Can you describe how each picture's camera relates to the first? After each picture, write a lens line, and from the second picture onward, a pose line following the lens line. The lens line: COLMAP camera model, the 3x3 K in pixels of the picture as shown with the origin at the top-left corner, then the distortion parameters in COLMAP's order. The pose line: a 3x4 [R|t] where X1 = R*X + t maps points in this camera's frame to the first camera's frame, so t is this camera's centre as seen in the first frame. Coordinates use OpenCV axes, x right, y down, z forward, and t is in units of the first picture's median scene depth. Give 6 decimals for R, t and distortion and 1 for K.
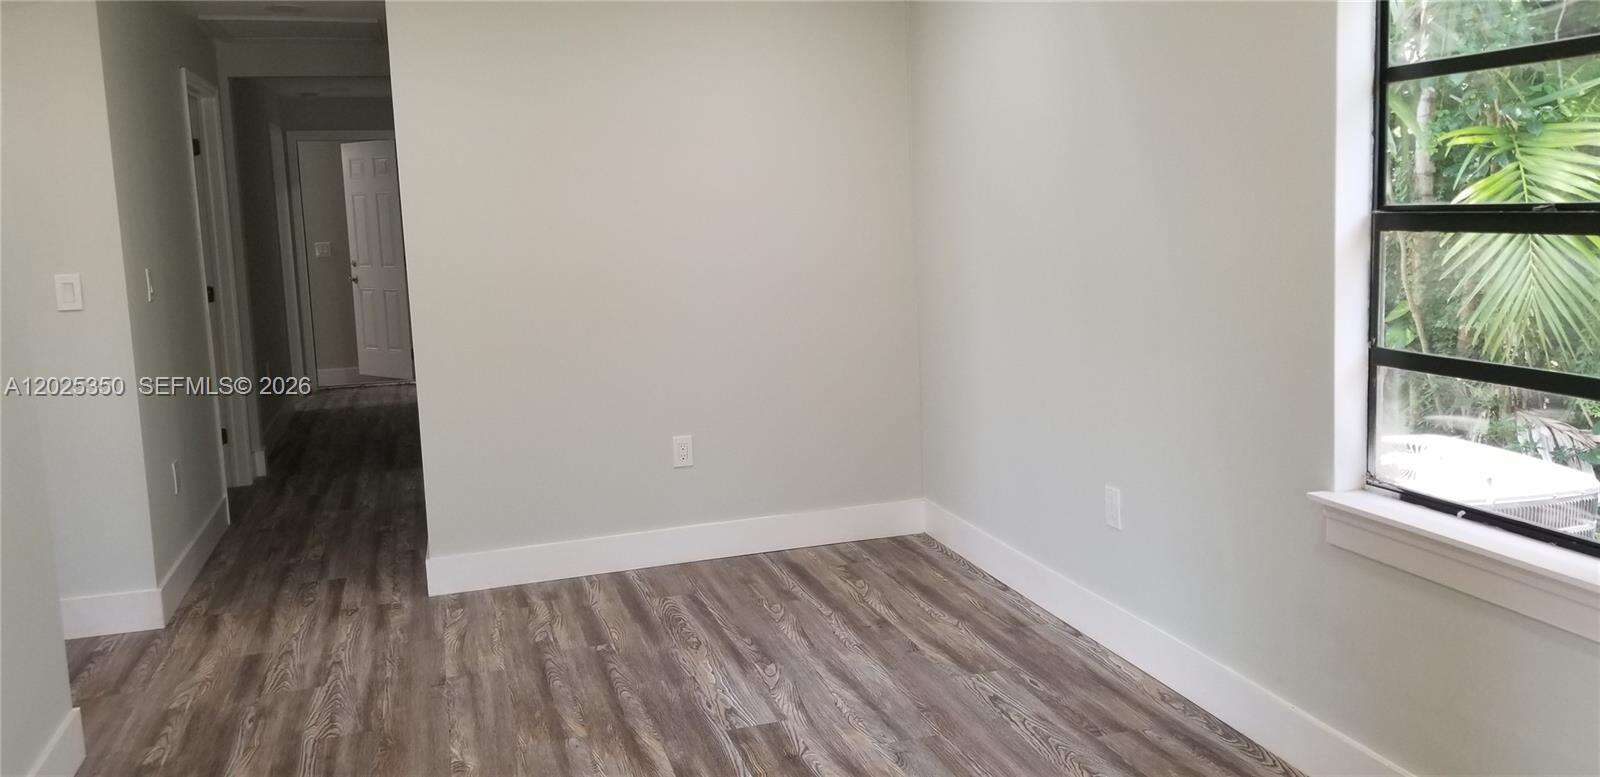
lens RADIAL K [[1211.6, 0, 800.0], [0, 1211.6, 388.5], [0, 0, 1]] dist [0.003912, 0.000773]
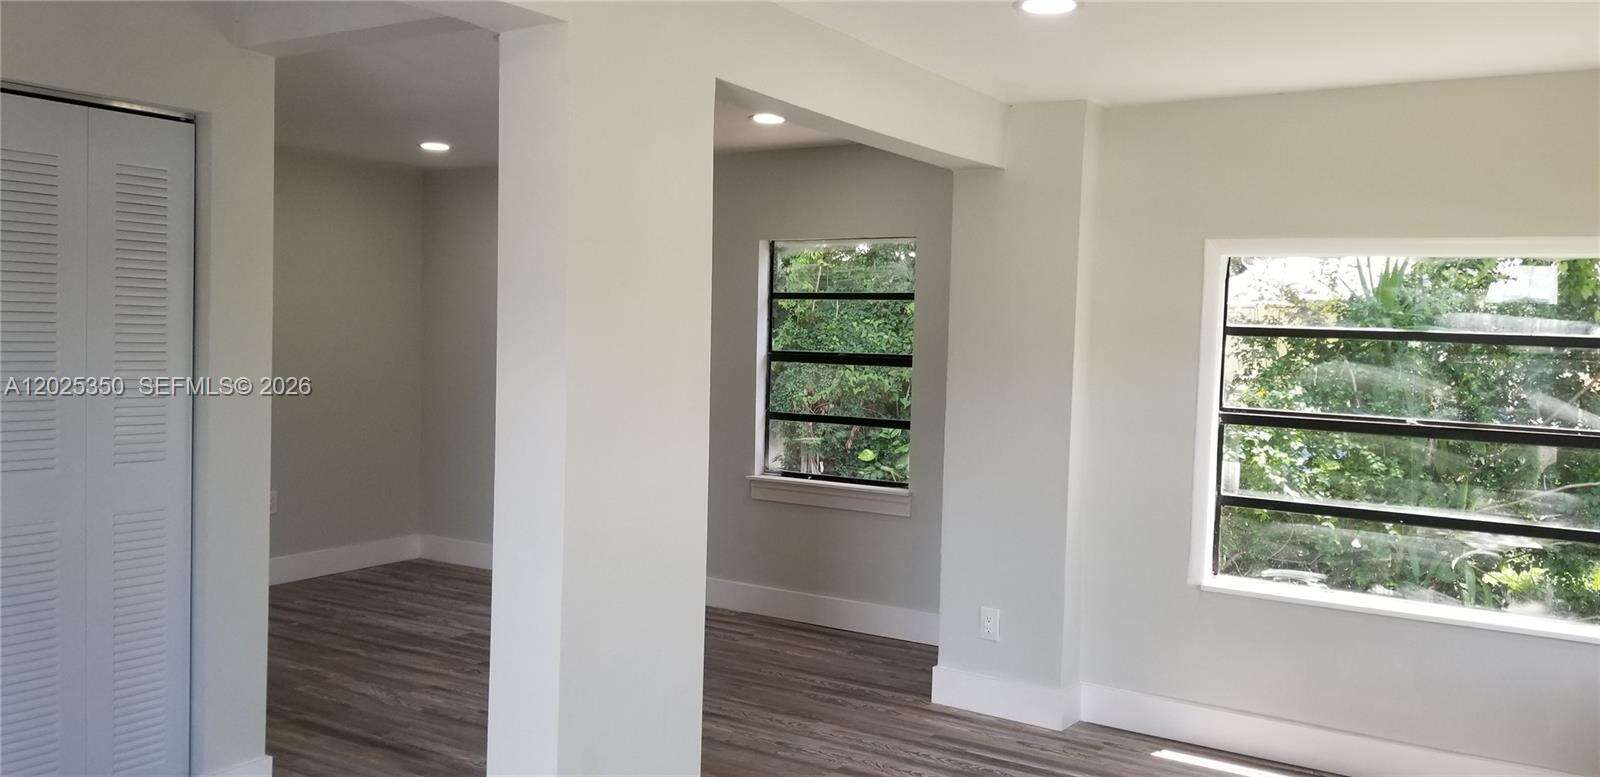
lens RADIAL K [[1211.6, 0, 800.0], [0, 1211.6, 388.5], [0, 0, 1]] dist [0.003912, 0.000773]
pose [[0.742042, 0.028090, 0.669765, -1.005248], [0.042374, 0.995158, -0.088684, 0.127206], [-0.669013, 0.094187, 0.737259, -0.727208]]
